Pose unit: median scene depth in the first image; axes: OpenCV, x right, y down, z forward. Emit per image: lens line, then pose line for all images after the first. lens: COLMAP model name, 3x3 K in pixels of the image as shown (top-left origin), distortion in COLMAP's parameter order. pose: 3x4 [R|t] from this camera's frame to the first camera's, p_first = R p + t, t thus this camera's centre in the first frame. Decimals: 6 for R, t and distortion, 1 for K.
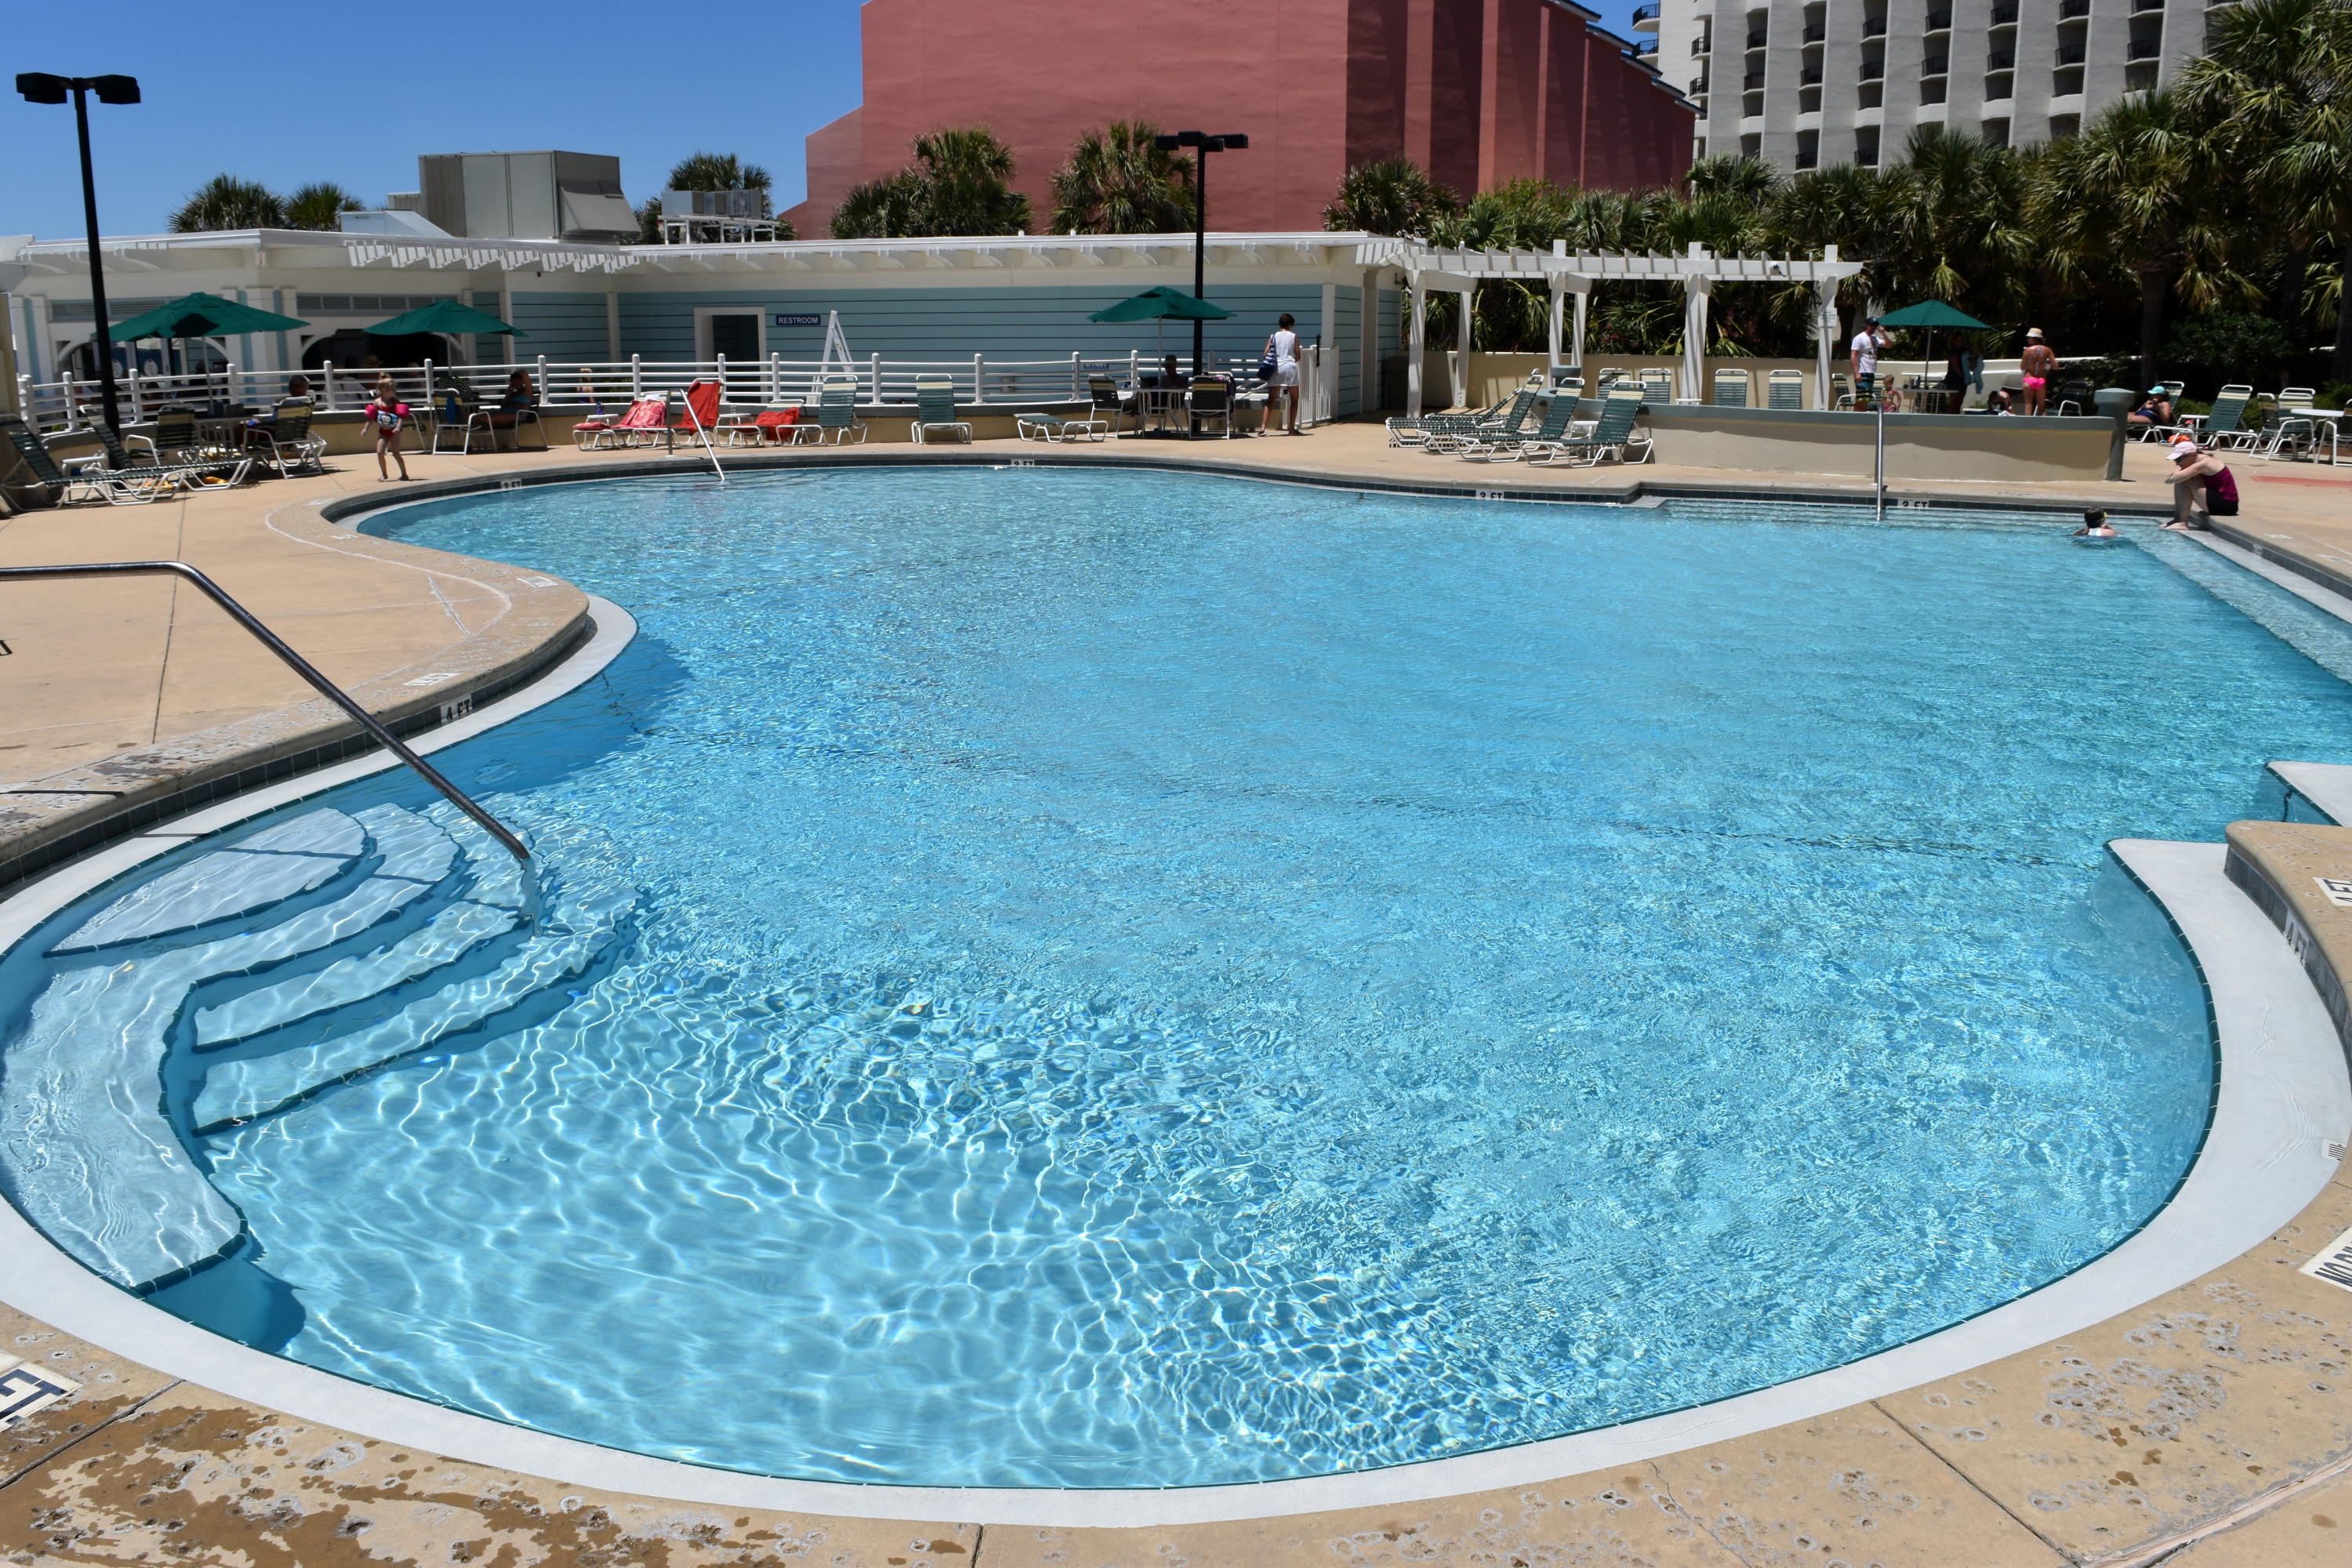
lens RADIAL K [[1809.4, 0, 1176.0], [0, 1809.4, 784.0], [0, 0, 1]] dist [-0.085911, 0.013936]
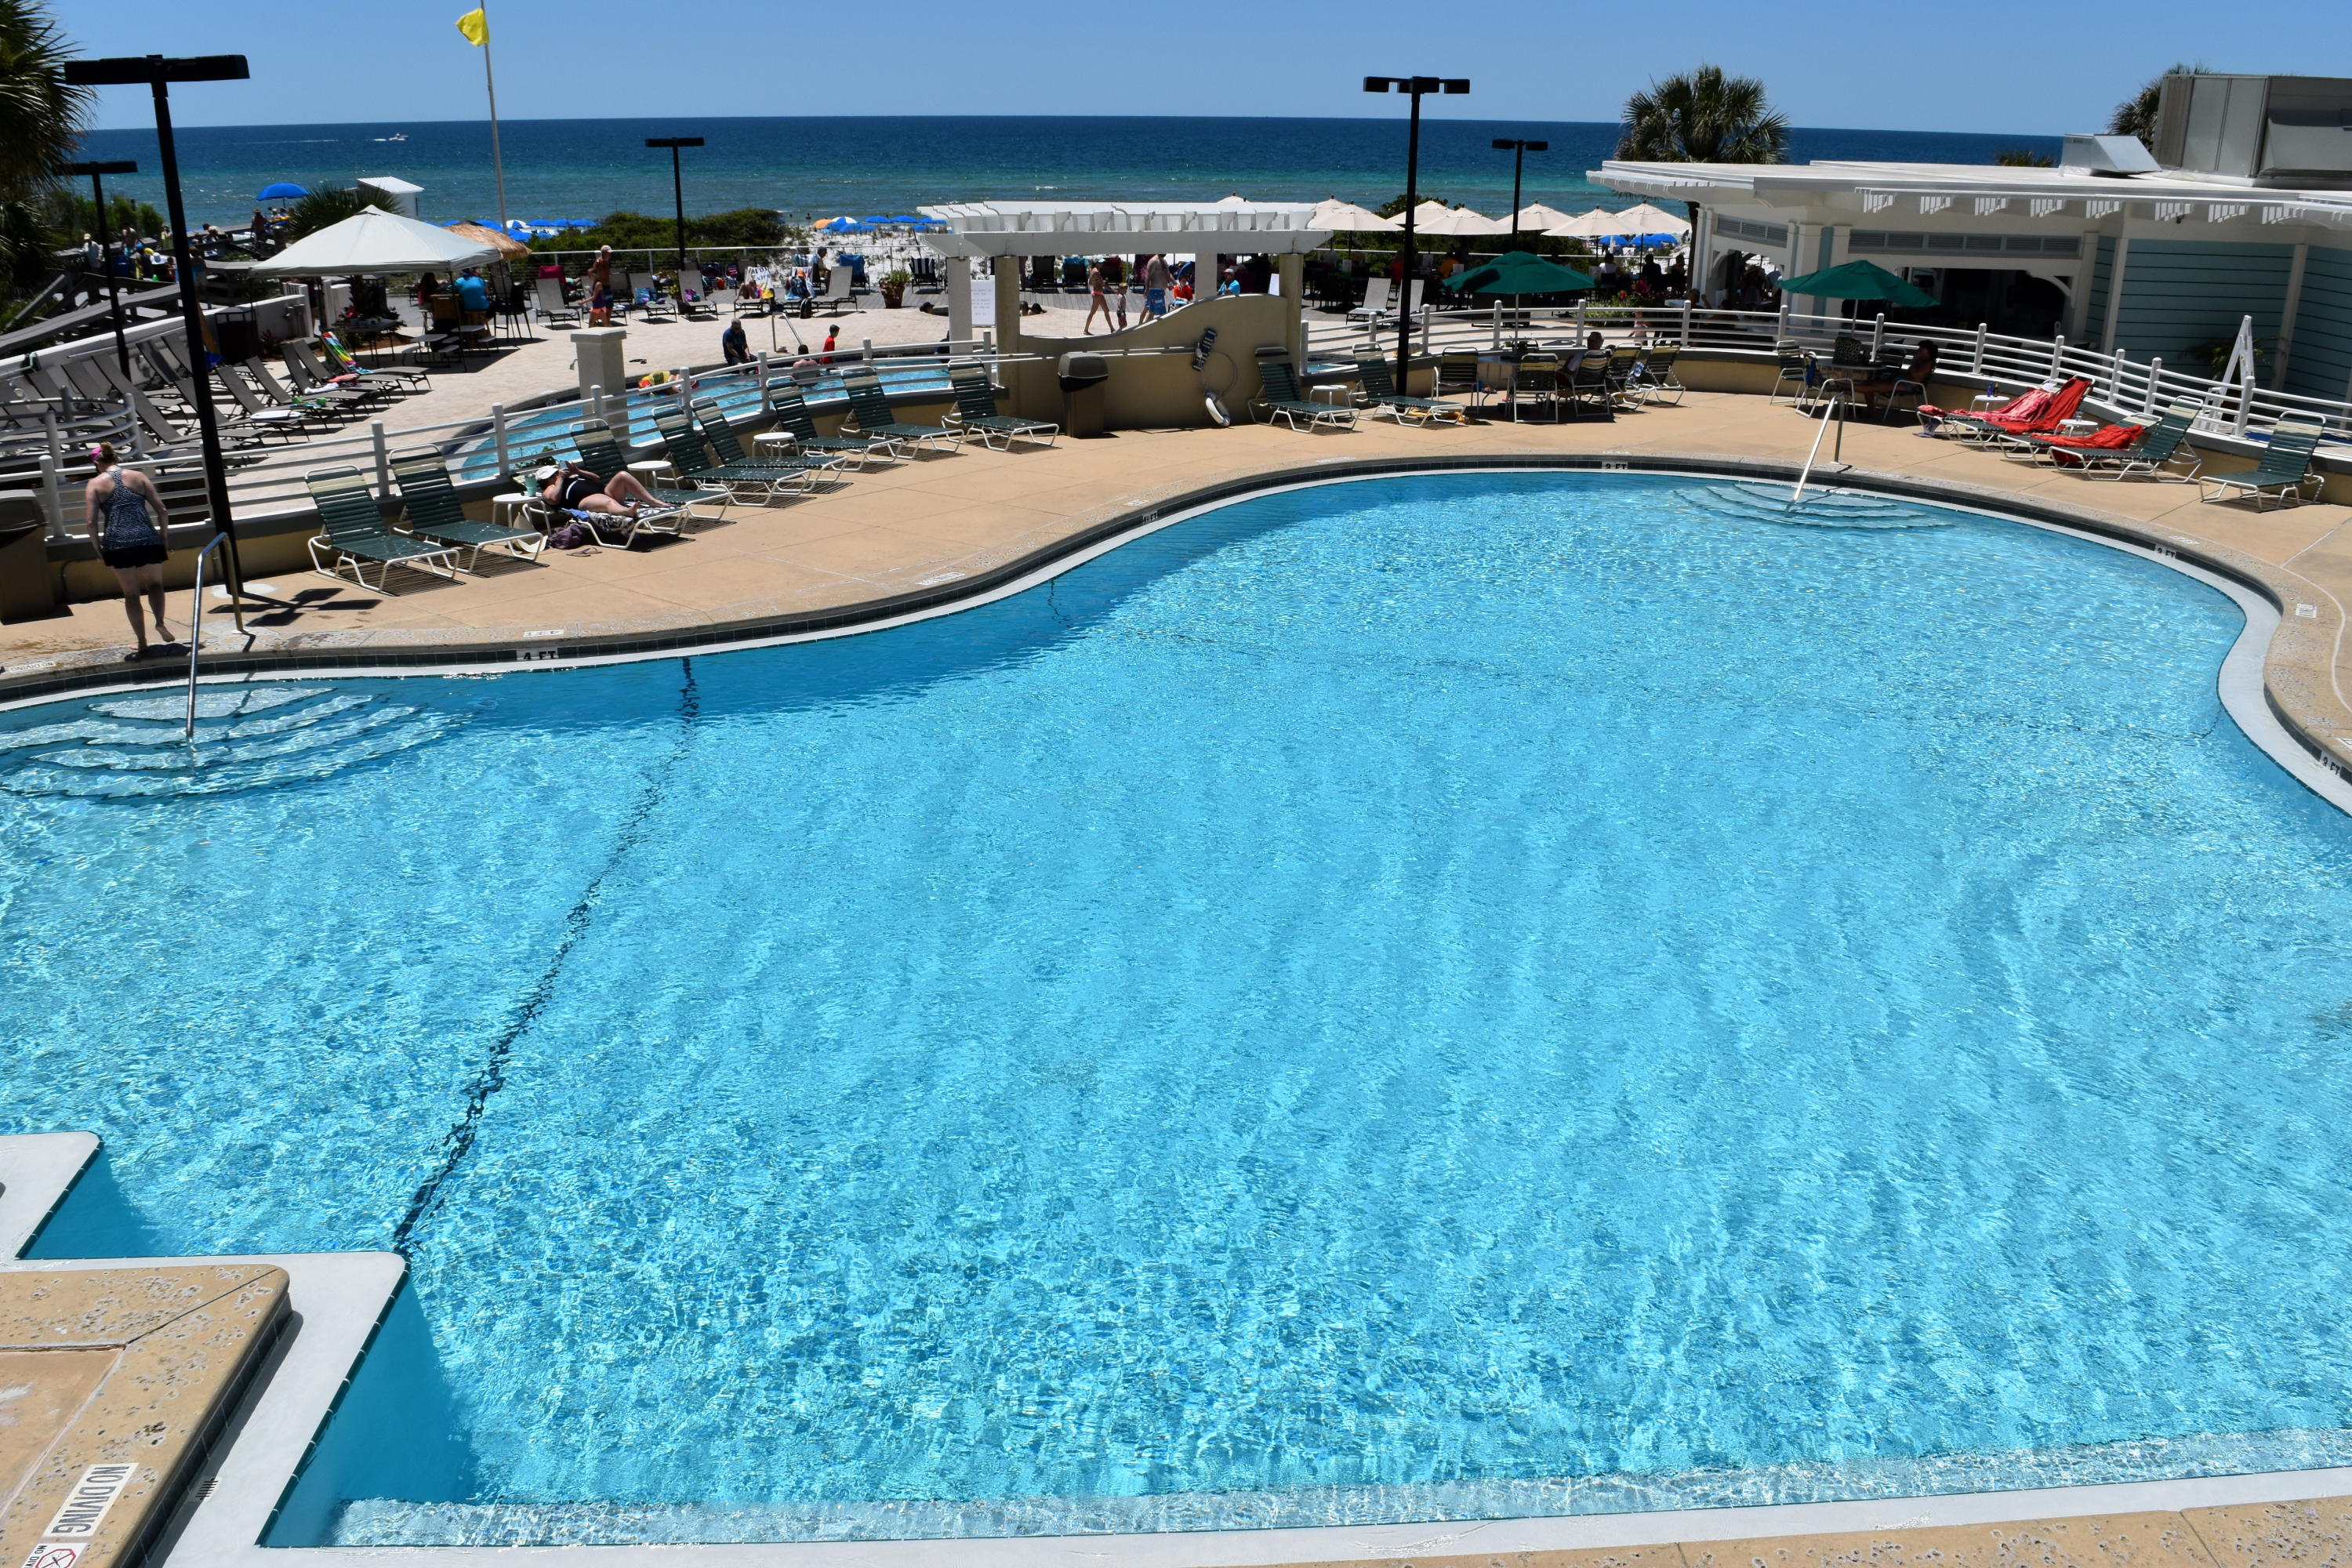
lens RADIAL K [[1809.4, 0, 1176.0], [0, 1809.4, 784.0], [0, 0, 1]] dist [-0.085911, 0.013936]
pose [[0.353243, 0.321871, -0.878418, 0.392562], [-0.235856, 0.939261, 0.249320, -0.145345], [0.905313, 0.119110, 0.407702, 0.263643]]
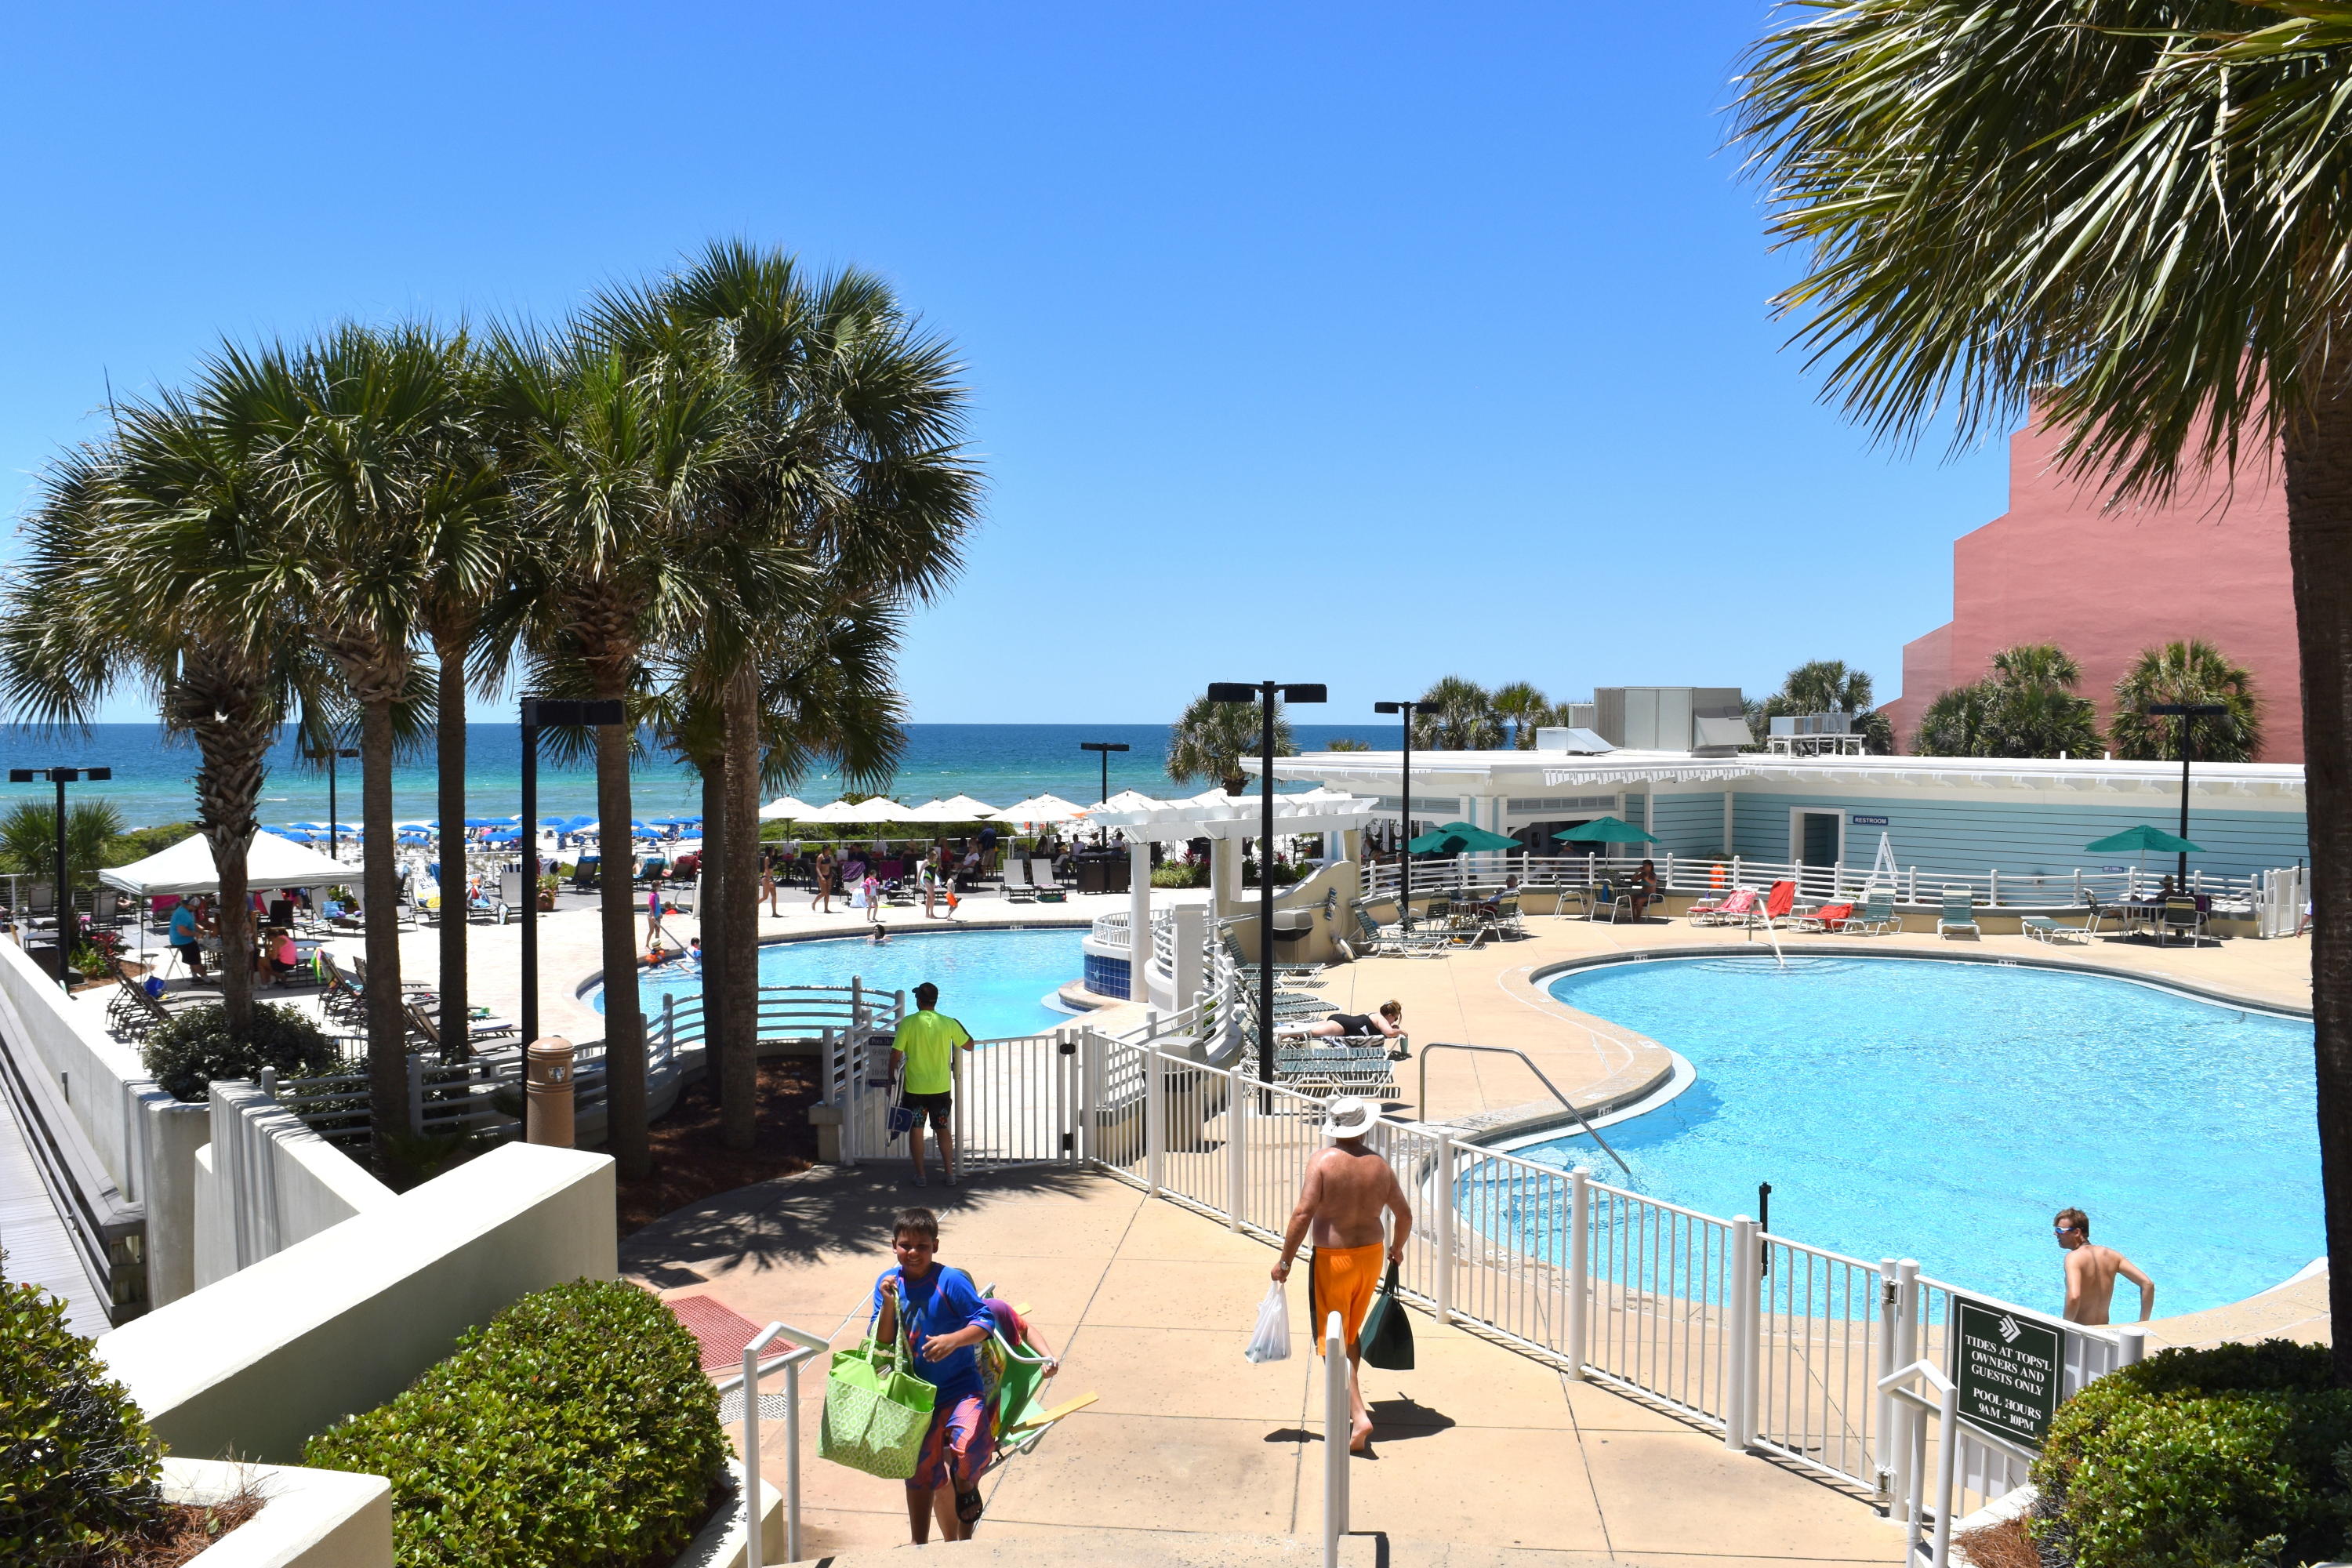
lens RADIAL K [[1809.4, 0, 1176.0], [0, 1809.4, 784.0], [0, 0, 1]] dist [-0.085911, 0.013936]
pose [[0.820830, 0.013407, -0.571015, 0.134709], [-0.137926, 0.974791, -0.175381, 0.009085], [0.554269, 0.222716, 0.801987, -0.370856]]
